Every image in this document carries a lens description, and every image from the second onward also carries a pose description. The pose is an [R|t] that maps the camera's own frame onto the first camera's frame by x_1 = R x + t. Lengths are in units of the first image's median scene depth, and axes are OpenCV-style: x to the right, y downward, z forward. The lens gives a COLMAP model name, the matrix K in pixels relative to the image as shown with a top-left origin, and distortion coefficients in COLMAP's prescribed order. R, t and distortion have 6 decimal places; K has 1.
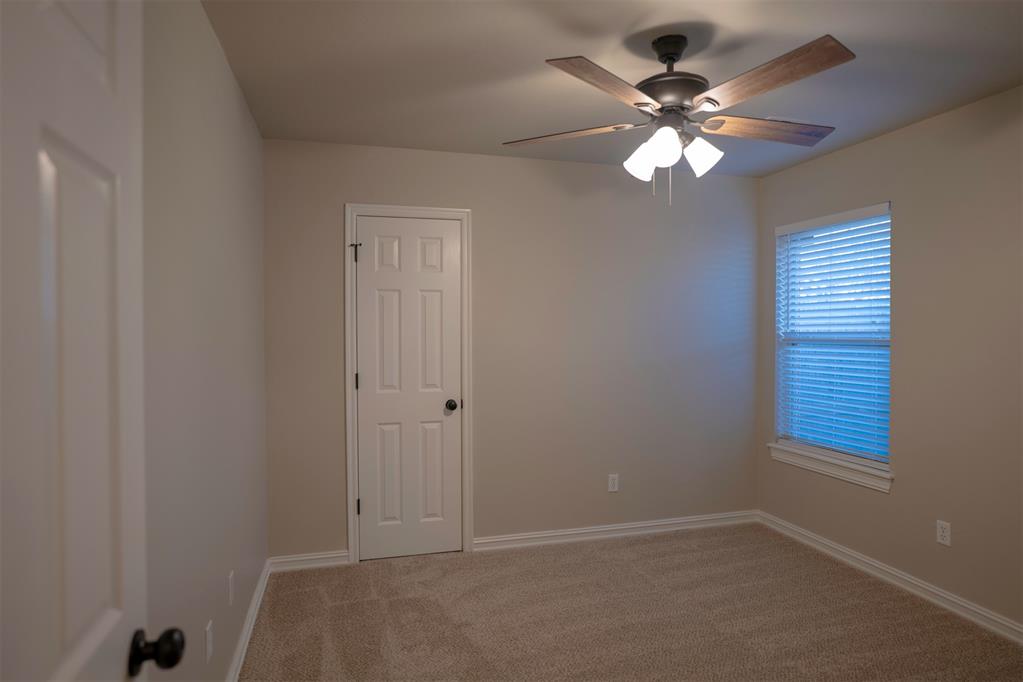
lens RADIAL K [[563.5, 0, 515.1], [0, 563.5, 339.8], [0, 0, 1]] dist [-0.037763, 0.033919]
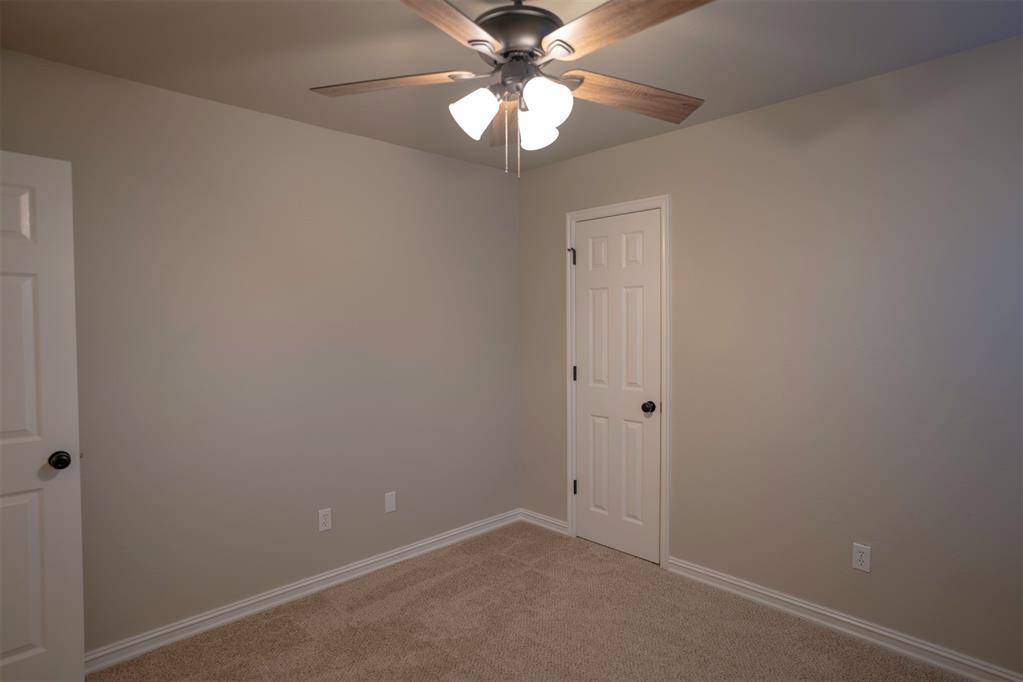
lens RADIAL K [[563.5, 0, 515.1], [0, 563.5, 339.8], [0, 0, 1]] dist [-0.037763, 0.033919]
pose [[0.493351, 0.030891, -0.869282, 0.602893], [-0.002693, 0.999419, 0.033987, -0.028710], [0.869826, -0.014427, 0.493148, 0.350360]]
